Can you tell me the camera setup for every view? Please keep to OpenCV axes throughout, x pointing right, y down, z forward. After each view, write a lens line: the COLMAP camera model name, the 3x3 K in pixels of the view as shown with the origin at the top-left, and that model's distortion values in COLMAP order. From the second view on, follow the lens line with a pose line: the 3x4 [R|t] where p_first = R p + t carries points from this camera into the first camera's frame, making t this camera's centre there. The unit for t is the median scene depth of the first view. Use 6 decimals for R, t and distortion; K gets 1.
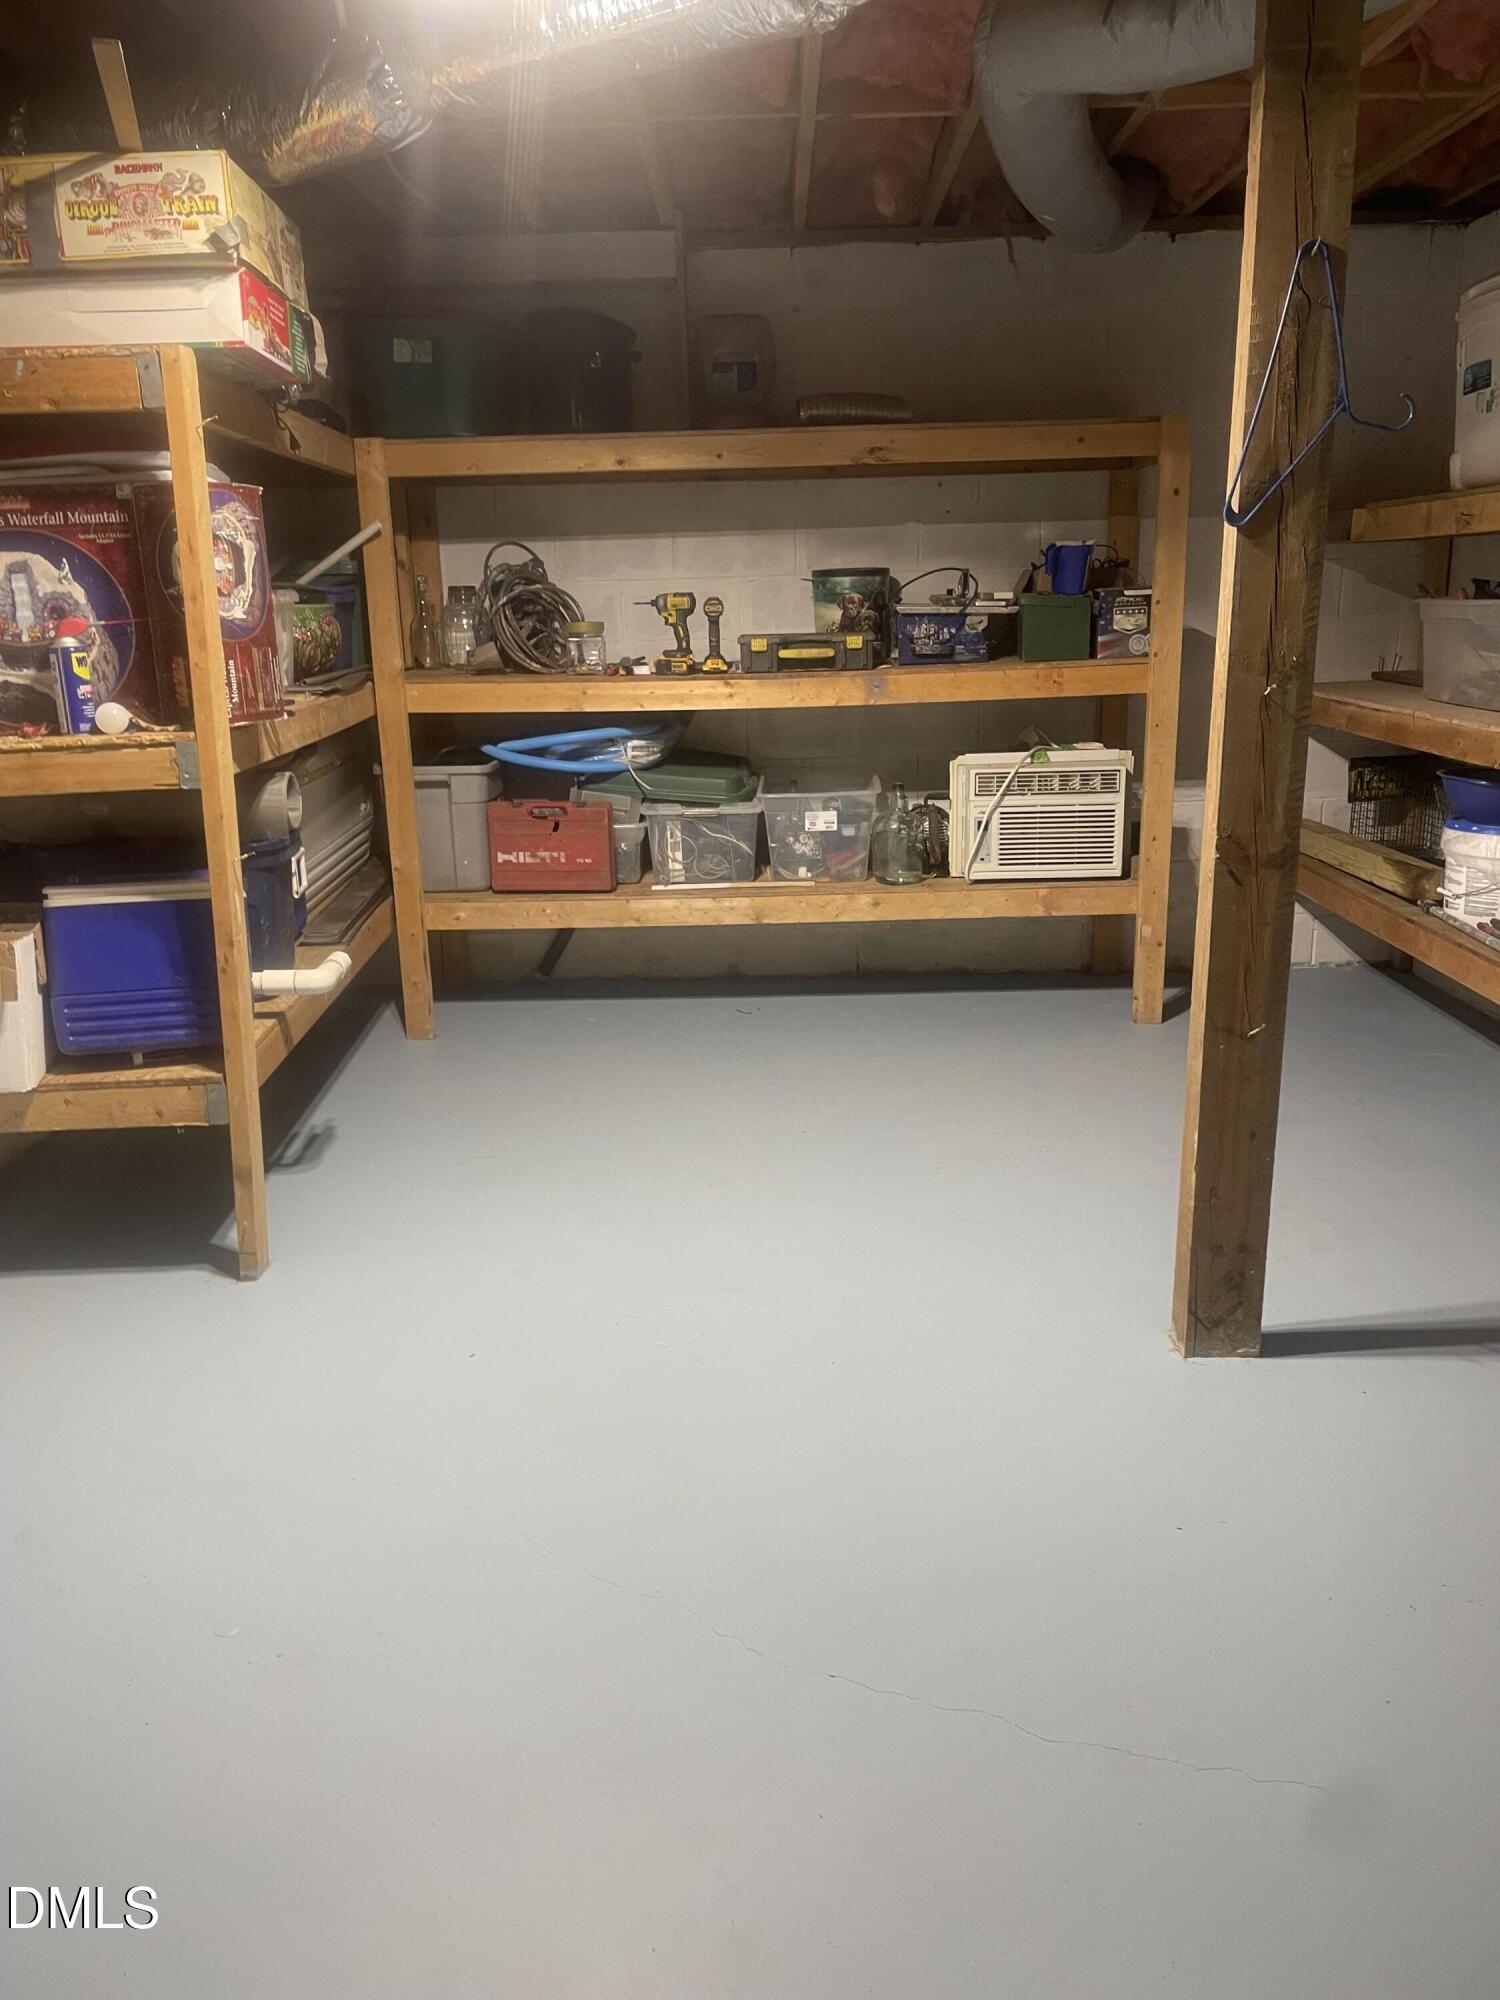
lens RADIAL K [[1510.2, 0, 719.5], [0, 1510.2, 992.0], [0, 0, 1]] dist [0.081256, -0.118739]
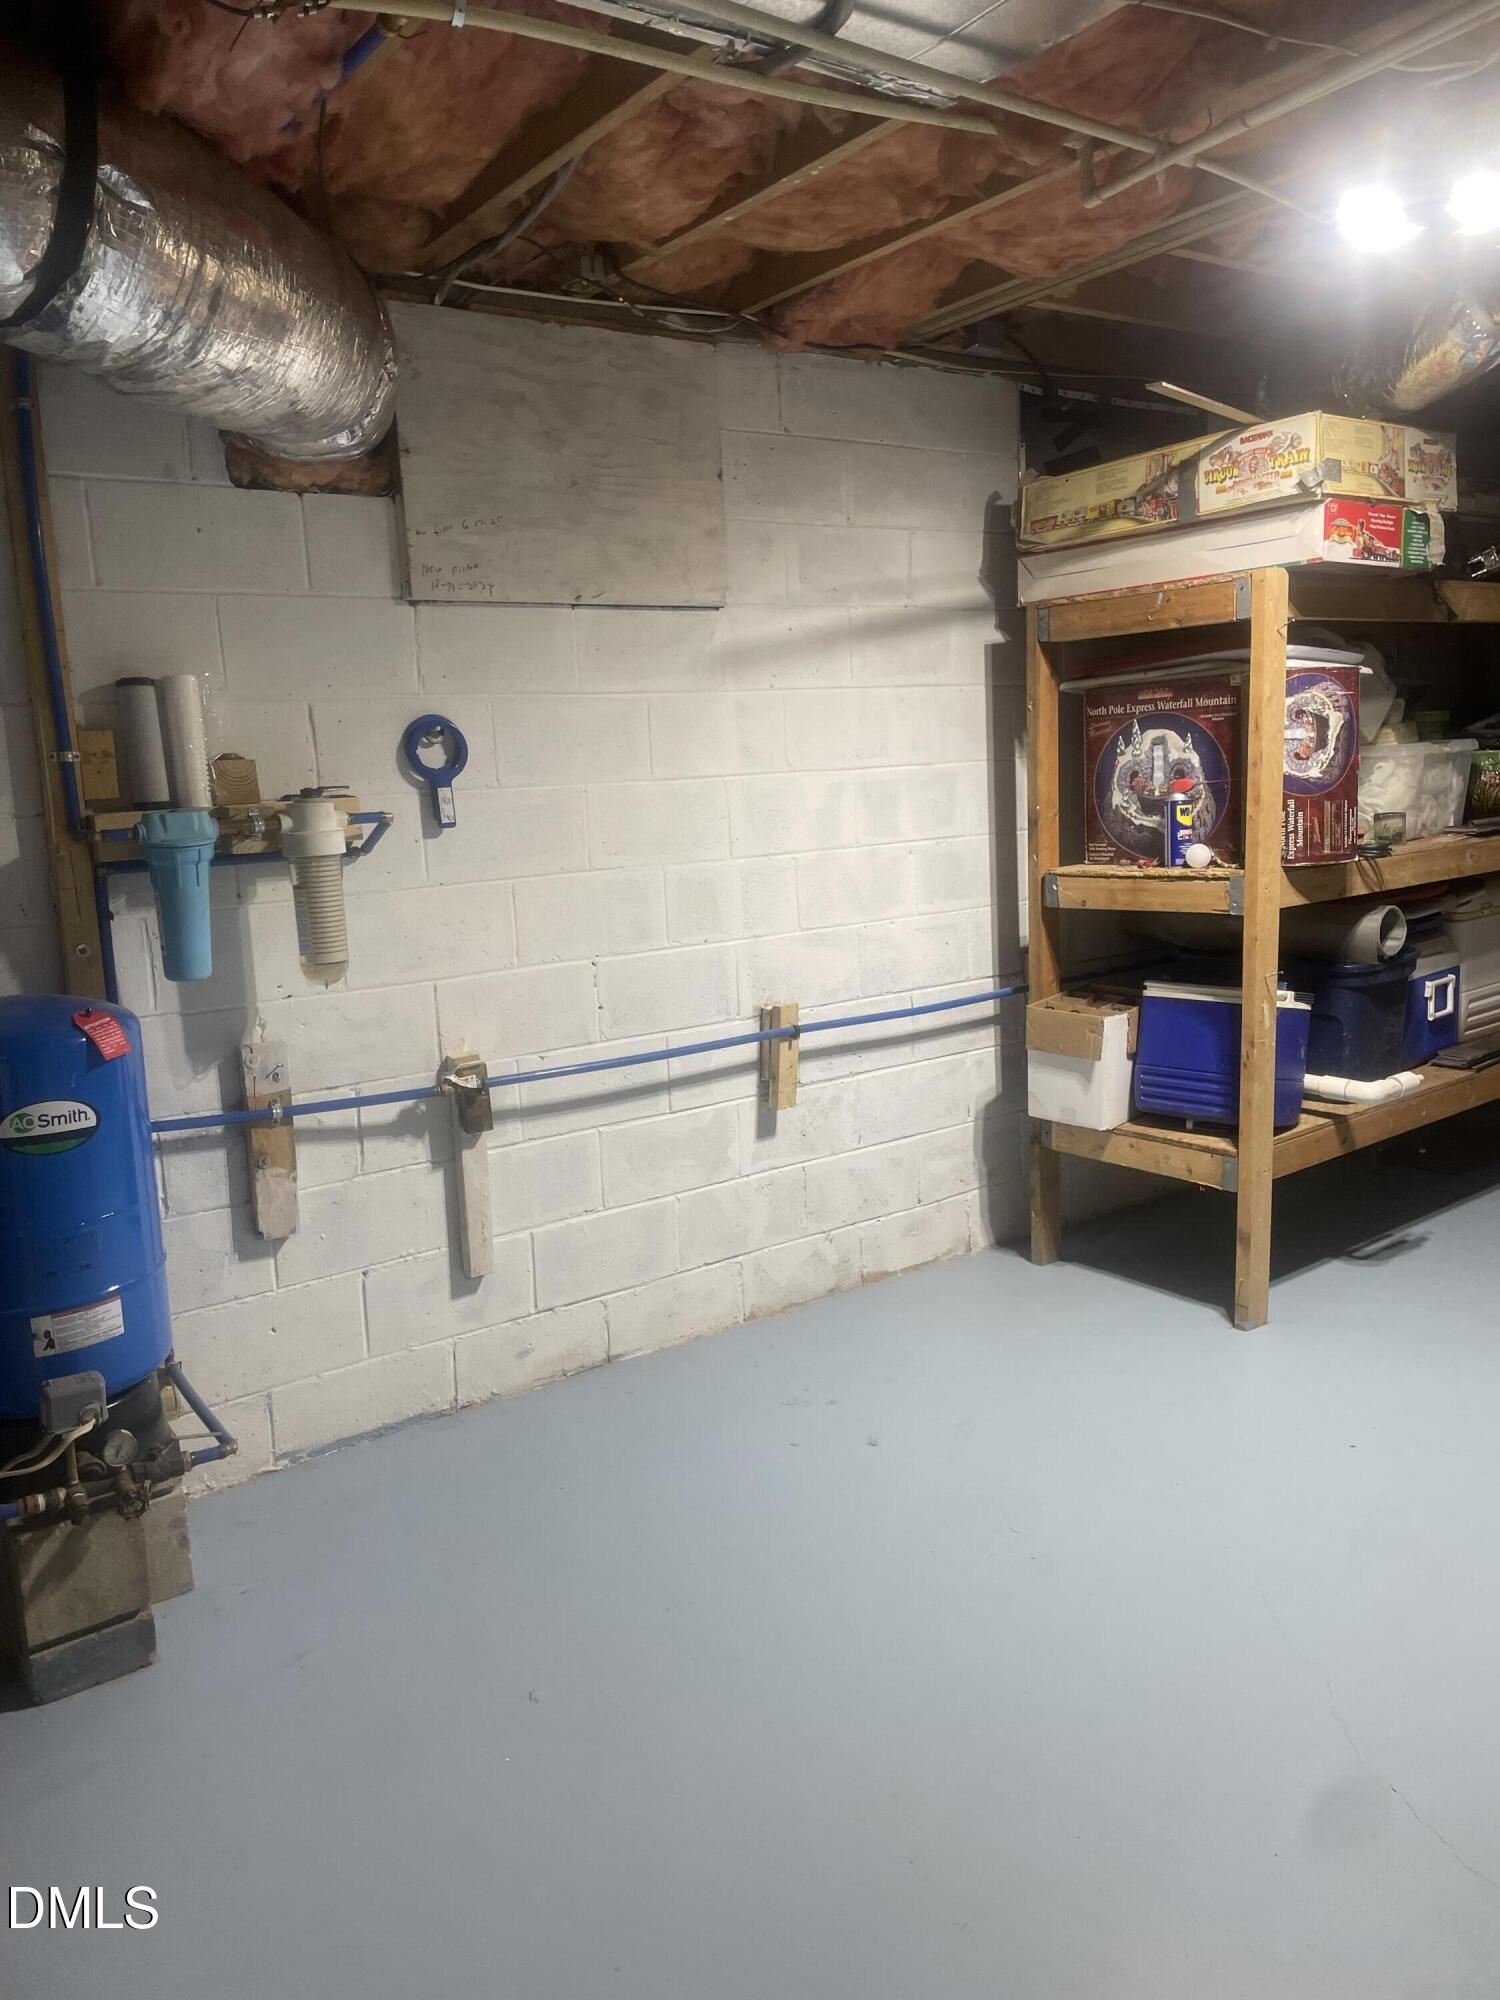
lens RADIAL K [[1510.2, 0, 719.5], [0, 1510.2, 992.0], [0, 0, 1]] dist [0.081256, -0.118739]
pose [[0.571473, 0.124509, -0.811120, 0.304082], [-0.174708, 0.984222, 0.027991, -0.023813], [0.801808, 0.125714, 0.584209, -0.036000]]
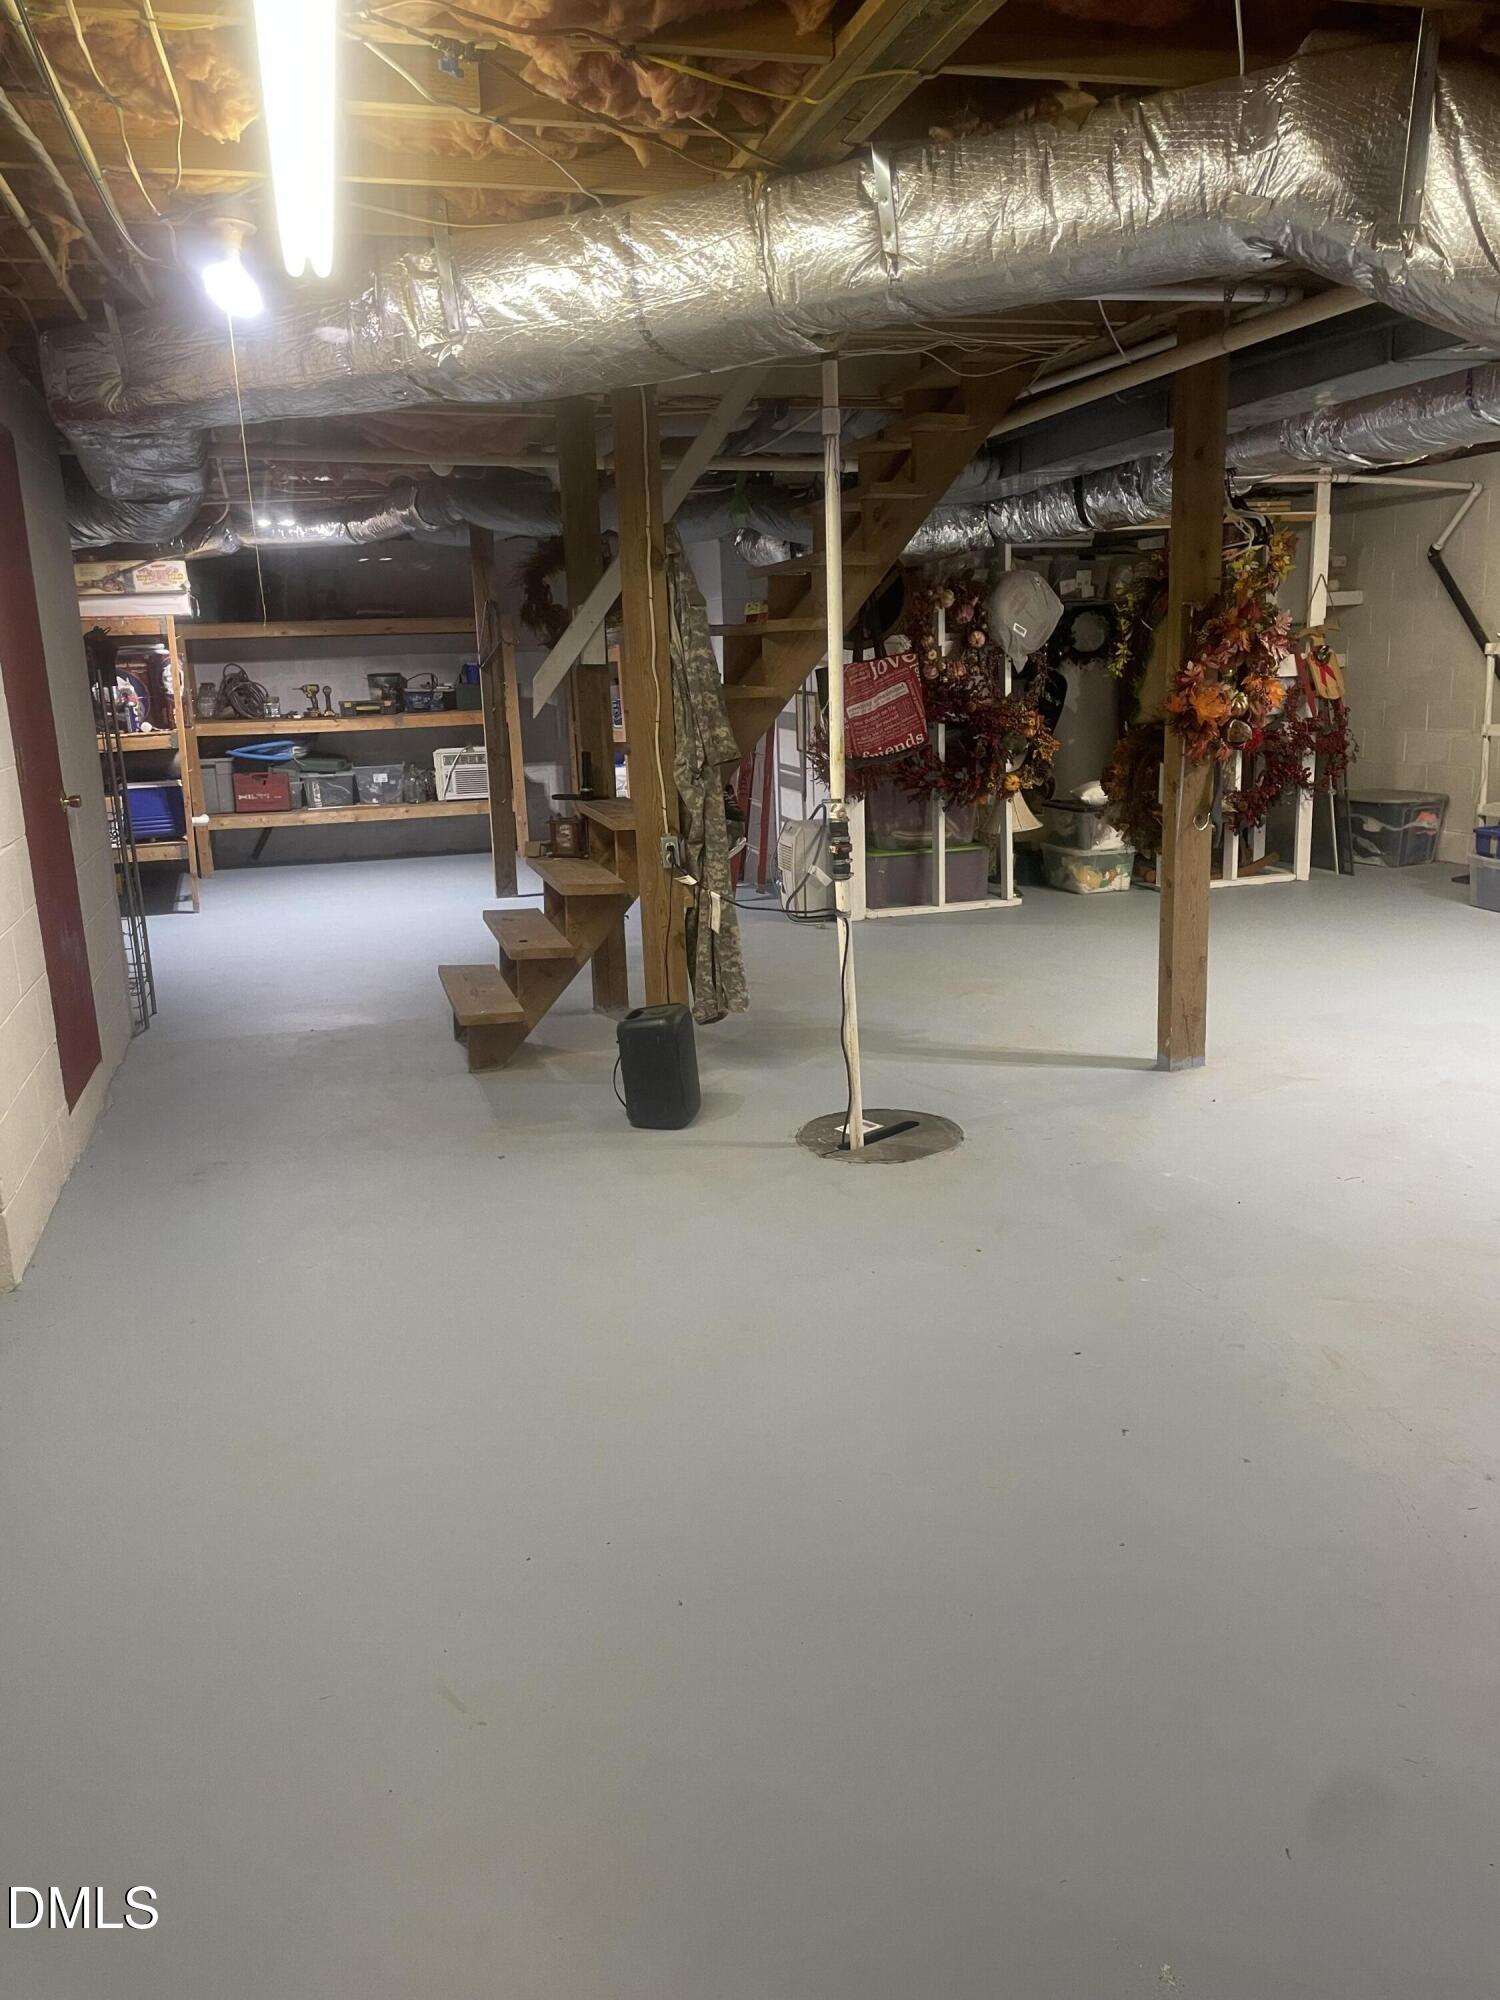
lens RADIAL K [[1492.8, 0, 750.0], [0, 1492.8, 1000.0], [0, 0, 1]] dist [0.068246, -0.118215]
pose [[0.952469, -0.077151, 0.294703, -0.121996], [0.090352, 0.995414, -0.031421, 0.433979], [-0.290928, 0.056555, 0.955072, -1.688420]]
